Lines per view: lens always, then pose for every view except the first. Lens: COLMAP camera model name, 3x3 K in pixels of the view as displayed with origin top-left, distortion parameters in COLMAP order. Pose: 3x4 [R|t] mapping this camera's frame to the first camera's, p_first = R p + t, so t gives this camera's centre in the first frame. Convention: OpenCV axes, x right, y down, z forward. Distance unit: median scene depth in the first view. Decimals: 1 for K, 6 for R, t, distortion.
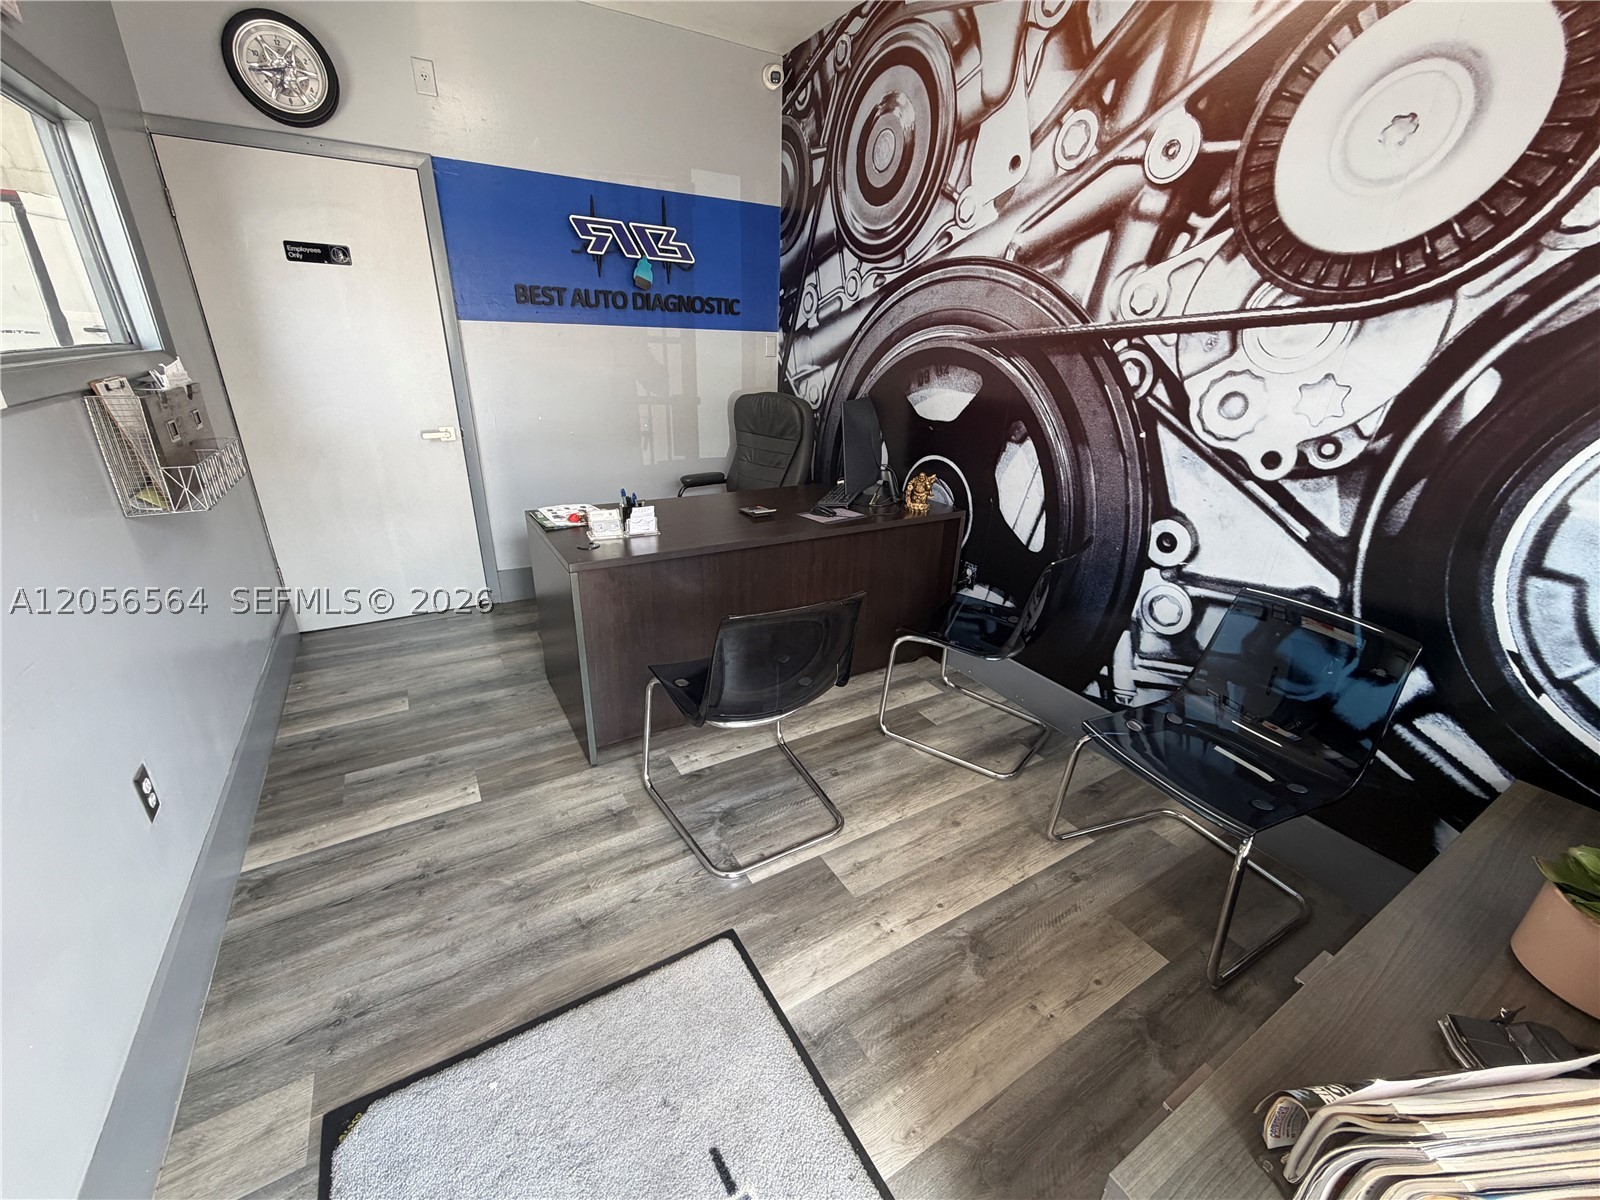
lens RADIAL K [[636.0, 0, 796.3], [0, 636.0, 601.2], [0, 0, 1]] dist [0.000471, -0.000242]
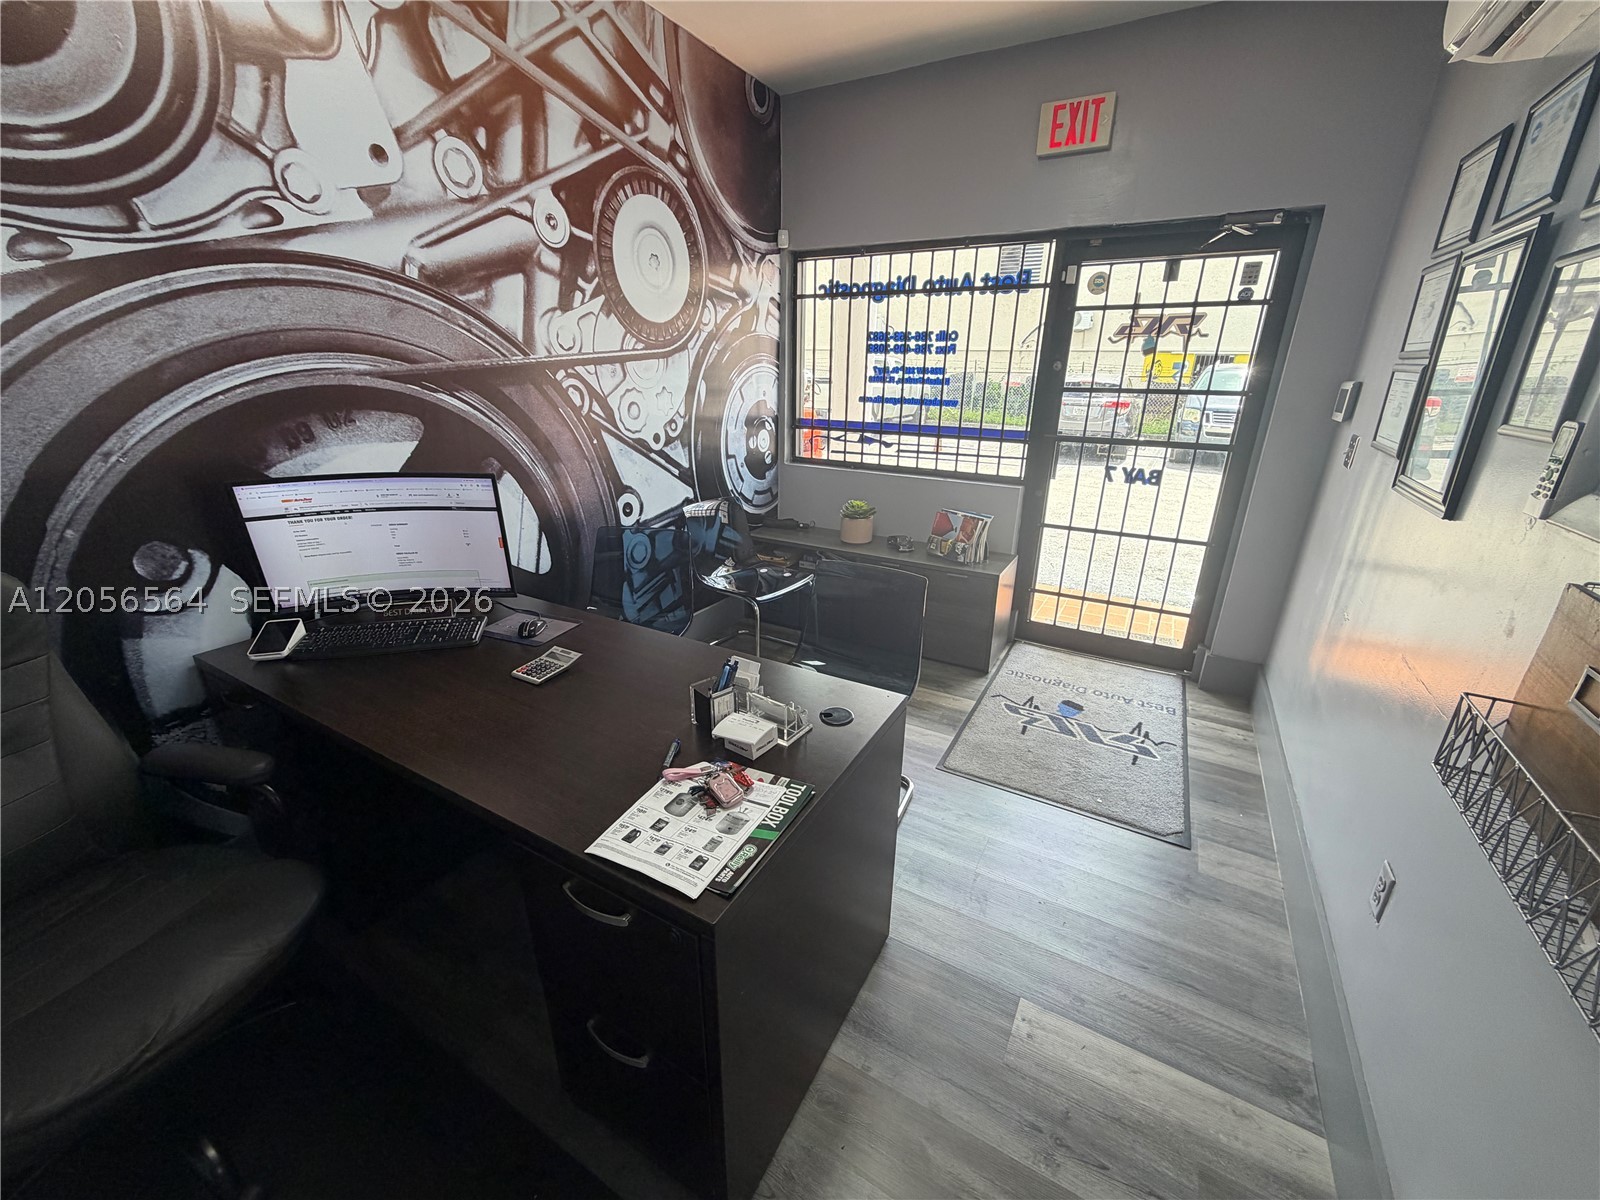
lens RADIAL K [[636.0, 0, 796.3], [0, 636.0, 601.2], [0, 0, 1]] dist [0.000471, -0.000242]
pose [[-0.482797, -0.336535, 0.808487, -0.832232], [0.307333, 0.799381, 0.516272, -0.555325], [-0.820033, 0.497729, -0.282510, 1.212803]]
